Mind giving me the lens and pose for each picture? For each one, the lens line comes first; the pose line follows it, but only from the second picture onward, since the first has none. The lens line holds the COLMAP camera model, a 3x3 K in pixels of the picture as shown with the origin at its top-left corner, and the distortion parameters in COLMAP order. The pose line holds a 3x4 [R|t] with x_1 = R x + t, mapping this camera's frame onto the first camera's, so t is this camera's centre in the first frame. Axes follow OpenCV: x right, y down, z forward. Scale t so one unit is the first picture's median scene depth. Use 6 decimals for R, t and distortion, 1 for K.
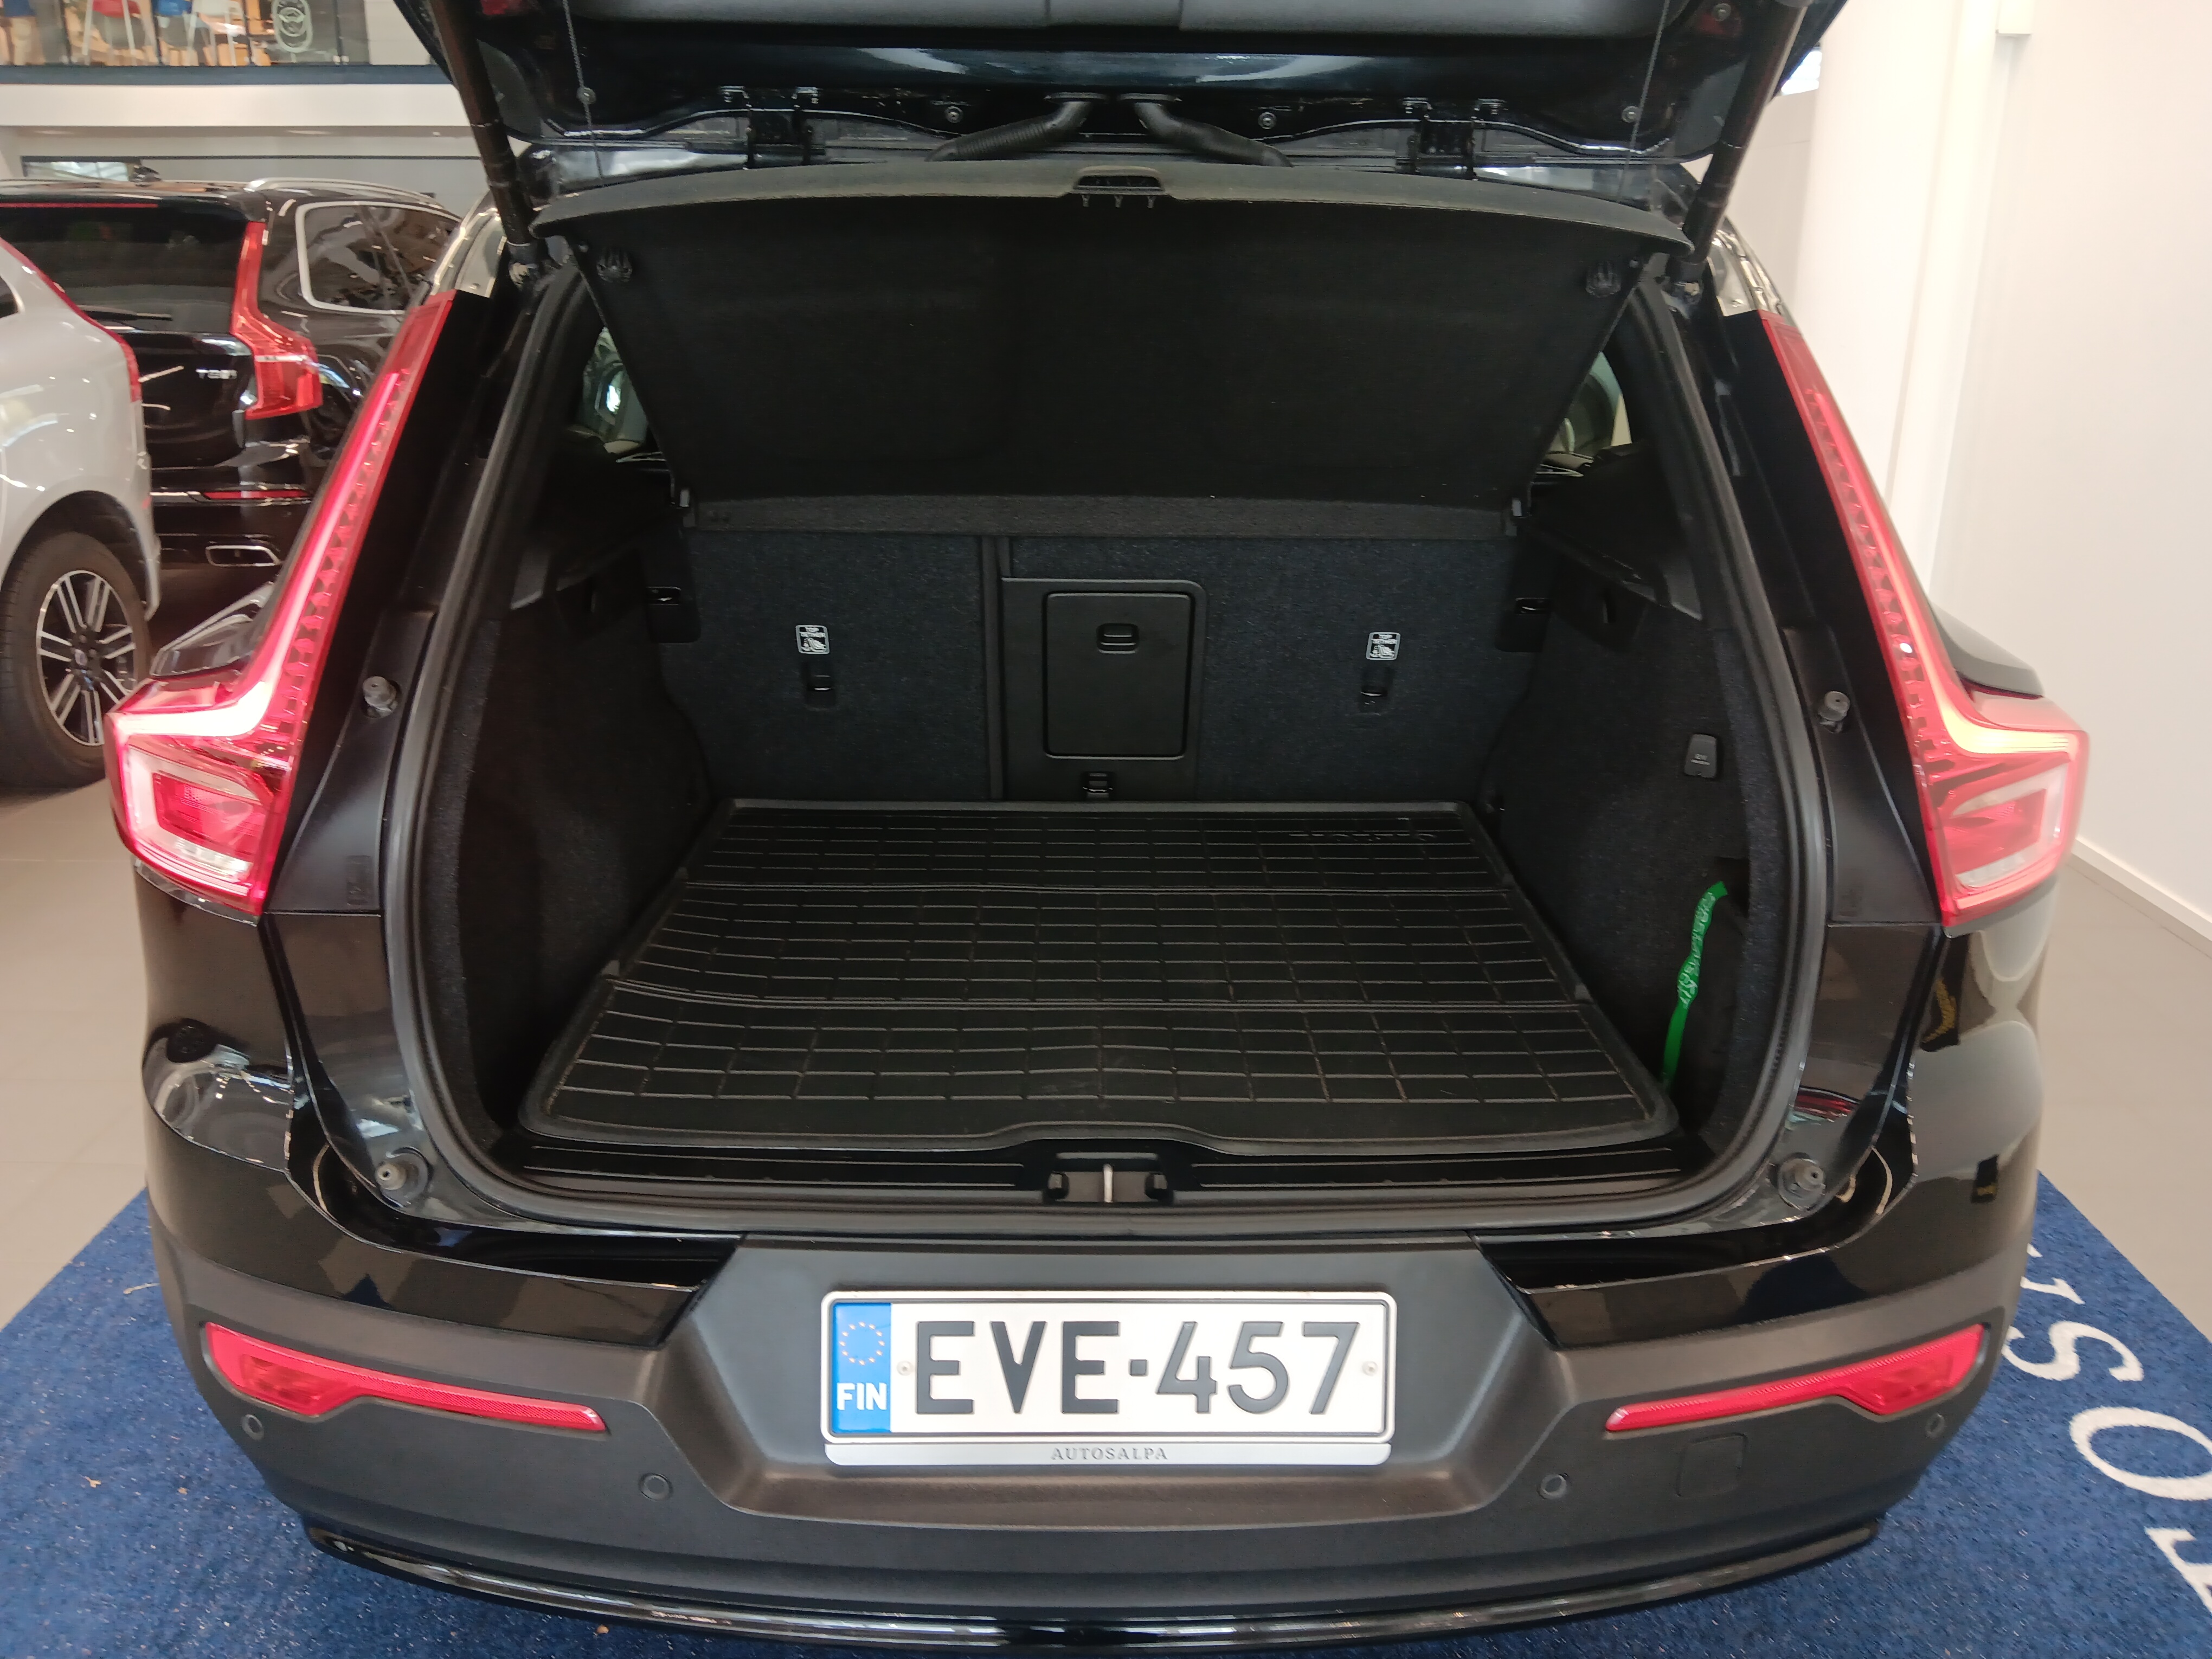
lens RADIAL K [[1858.8, 0, 1113.8], [0, 1858.8, 823.9], [0, 0, 1]] dist [-0.053064, 0.016588]
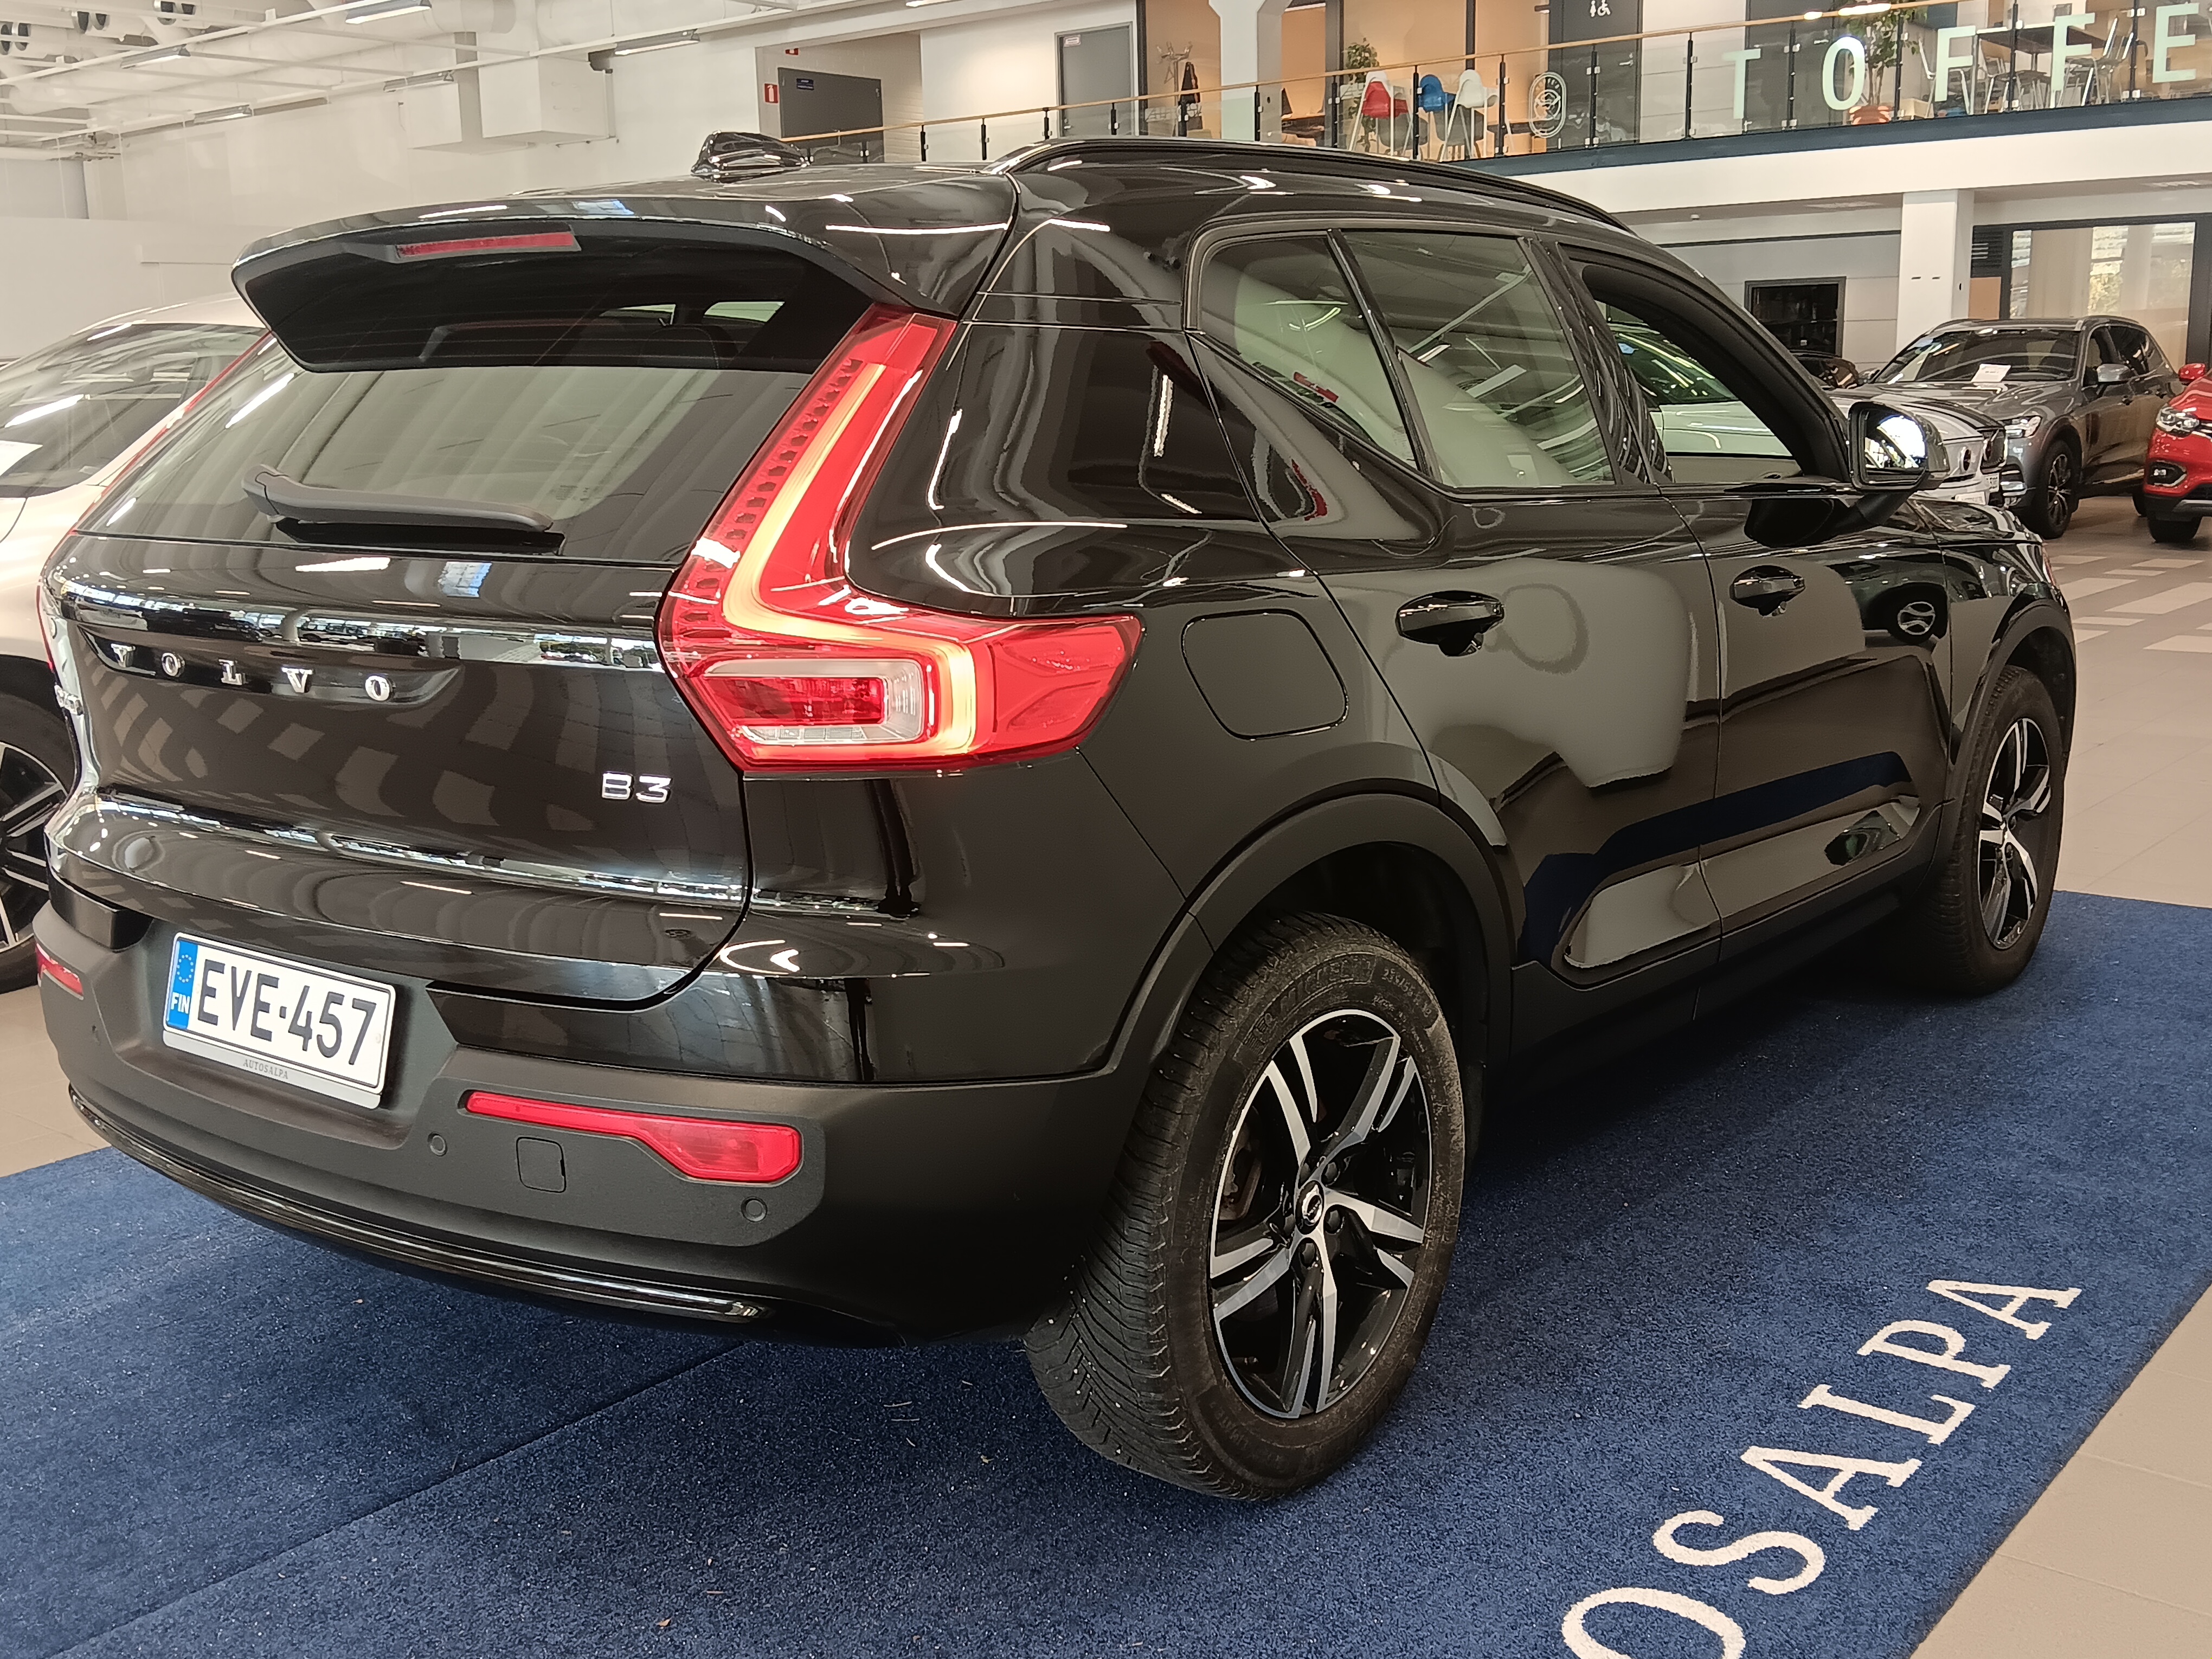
lens RADIAL K [[2484.6, 0, 1106.0], [0, 2484.6, 829.5], [0, 0, 1]] dist [0.005070, -0.025654]
pose [[0.742978, 0.089192, -0.663346, 1.239373], [-0.167704, 0.984274, -0.055493, 0.104371], [0.647965, 0.152476, 0.746252, -0.048877]]
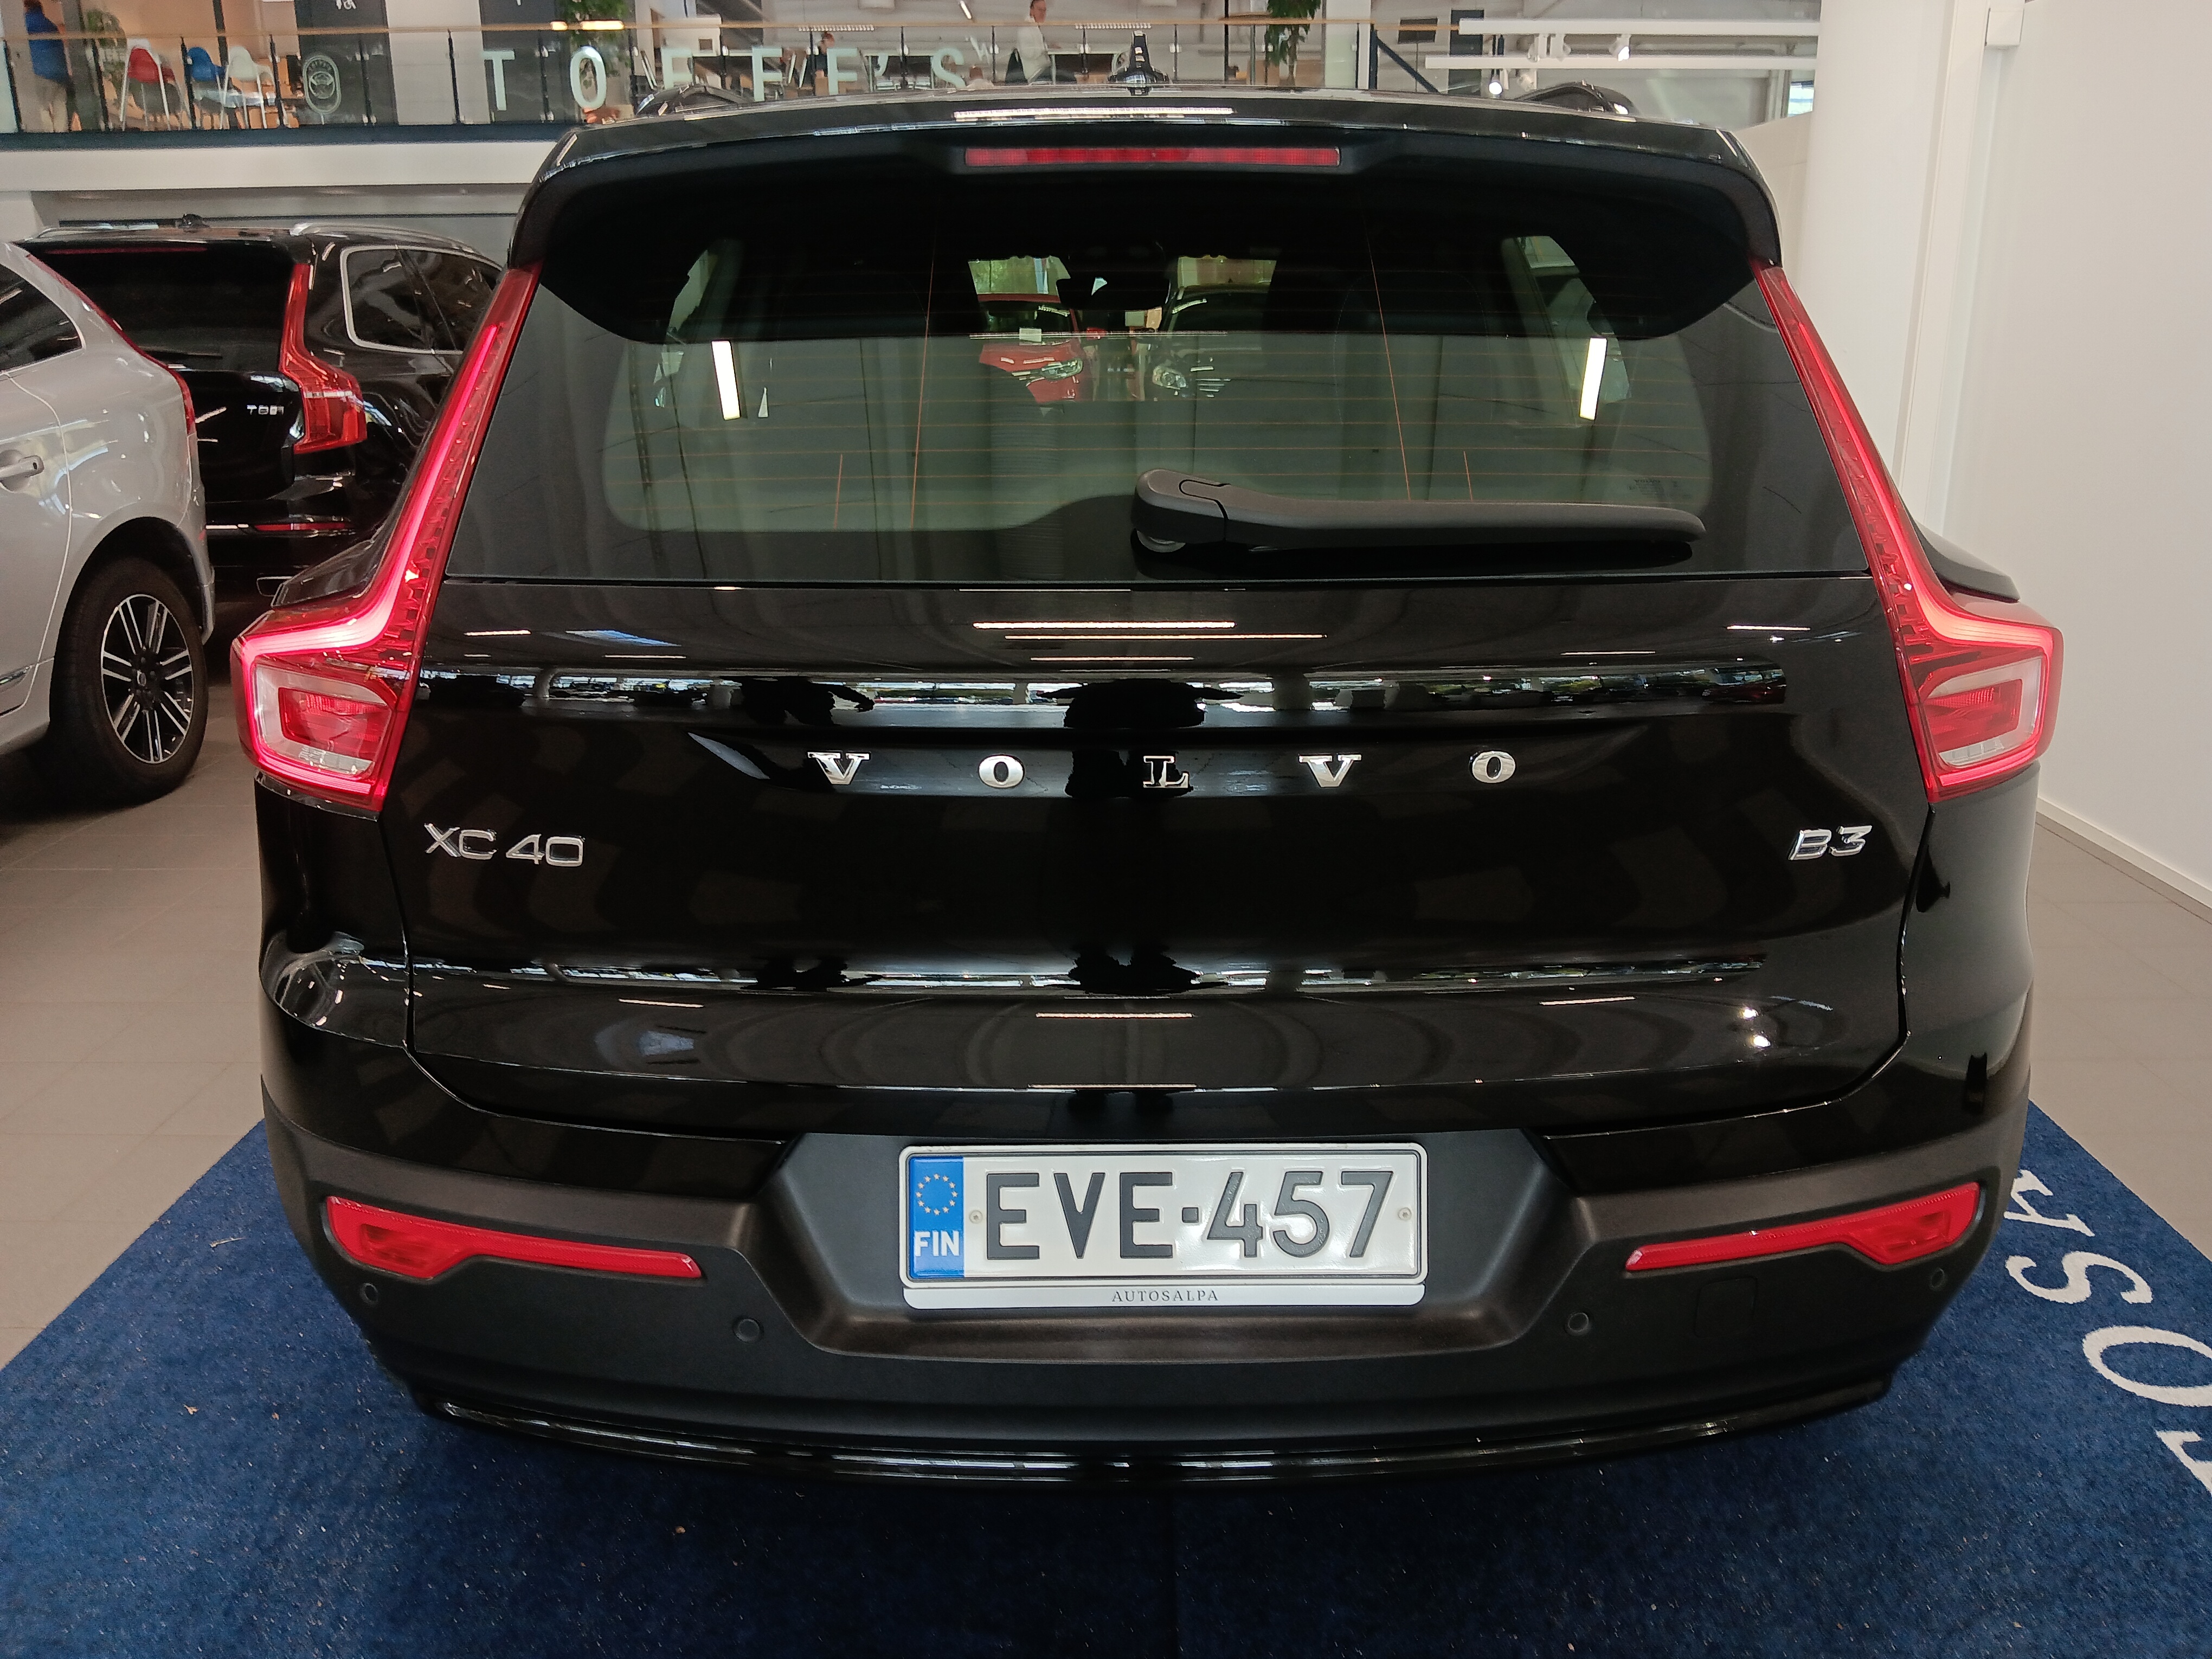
lens RADIAL K [[1844.8, 0, 1106.0], [0, 1844.8, 829.5], [0, 0, 1]] dist [0.000323, -0.059260]
pose [[0.999768, -0.016207, -0.014176, -0.011928], [0.015841, 0.999549, -0.025516, 0.065360], [0.014583, 0.025286, 0.999574, -0.061532]]
